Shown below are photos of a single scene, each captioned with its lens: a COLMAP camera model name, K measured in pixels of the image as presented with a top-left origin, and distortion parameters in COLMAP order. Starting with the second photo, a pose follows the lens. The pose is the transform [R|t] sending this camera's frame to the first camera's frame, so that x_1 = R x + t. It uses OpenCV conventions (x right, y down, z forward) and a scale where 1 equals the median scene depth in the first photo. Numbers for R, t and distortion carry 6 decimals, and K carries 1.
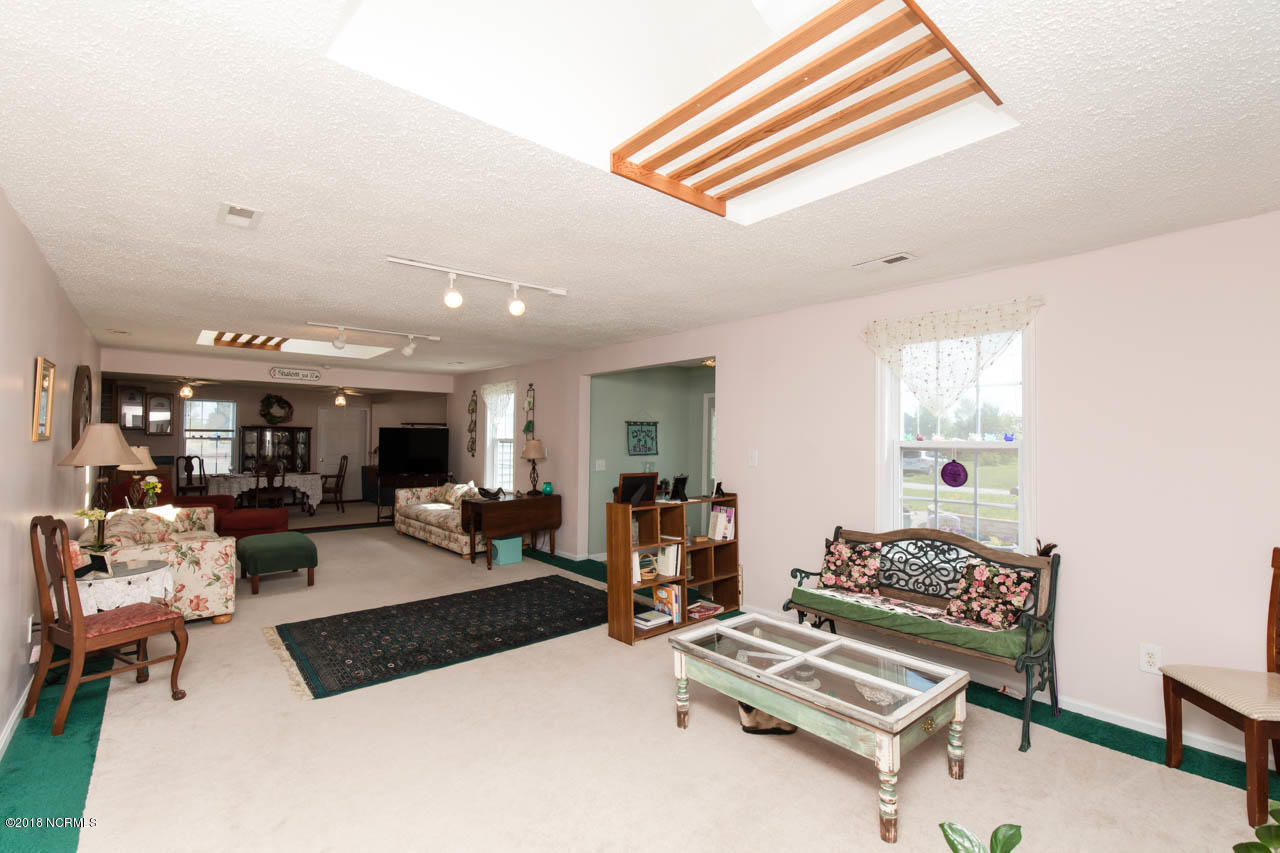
lens RADIAL K [[578.7, 0, 640.0], [0, 578.7, 426.5], [0, 0, 1]] dist [-0.021538, 0.000721]
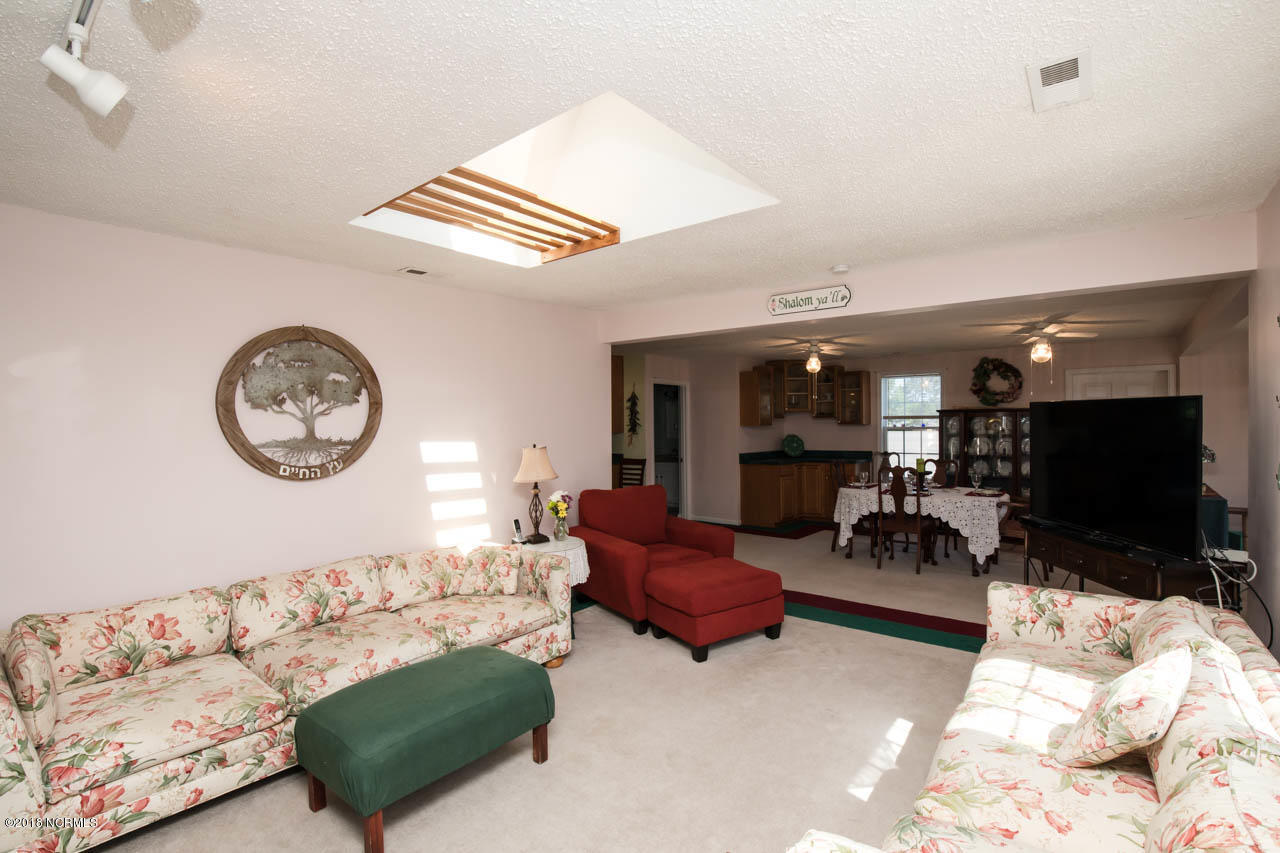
lens RADIAL K [[578.7, 0, 640.0], [0, 578.7, 426.5], [0, 0, 1]] dist [-0.021538, 0.000721]
pose [[0.188042, -0.007030, -0.982136, -0.100739], [0.031979, 0.999488, -0.001032, 0.008484], [0.981640, -0.031213, 0.188170, 0.536108]]
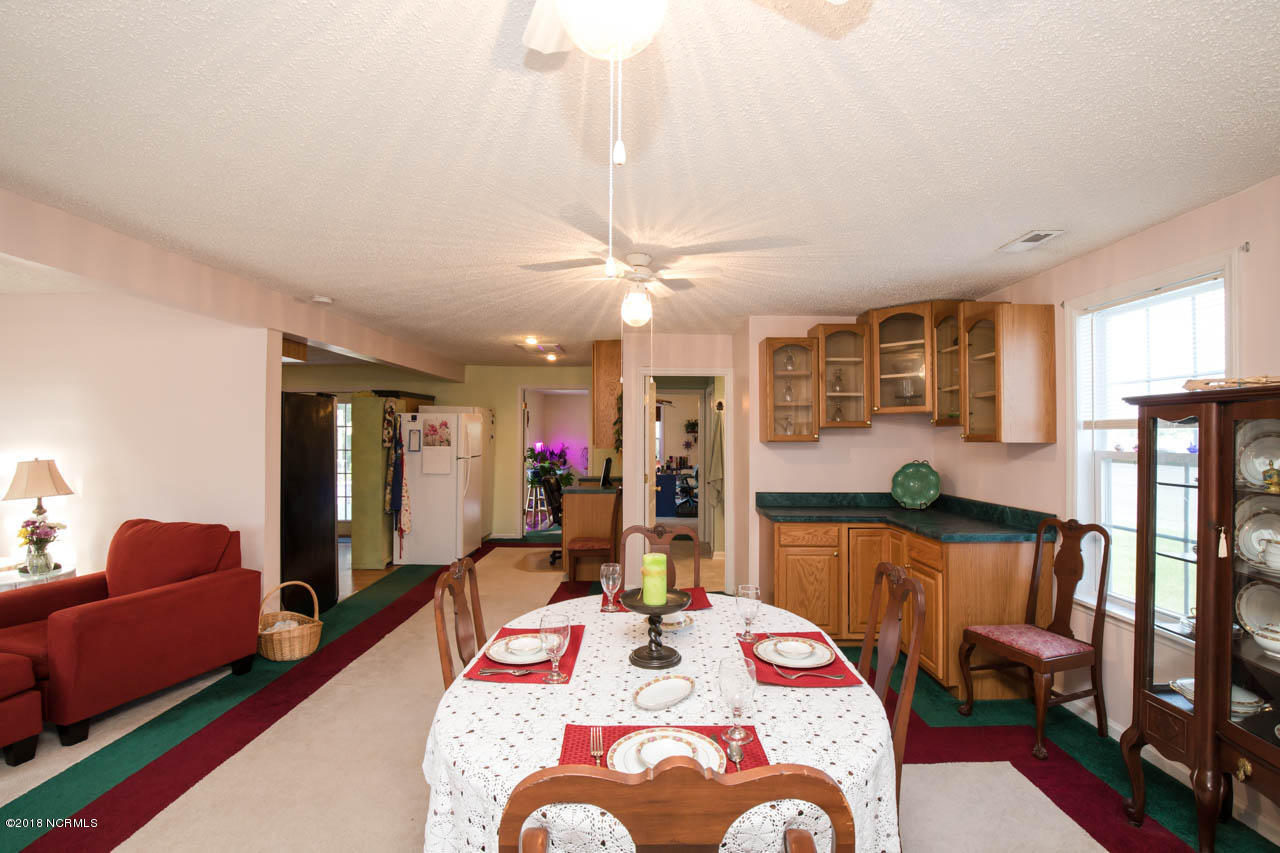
lens RADIAL K [[578.7, 0, 640.0], [0, 578.7, 426.5], [0, 0, 1]] dist [-0.021538, 0.000721]
pose [[-0.664206, -0.024655, -0.747143, -0.490944], [0.006029, 0.999247, -0.038334, 0.016756], [0.747525, -0.029966, -0.663557, 1.078049]]
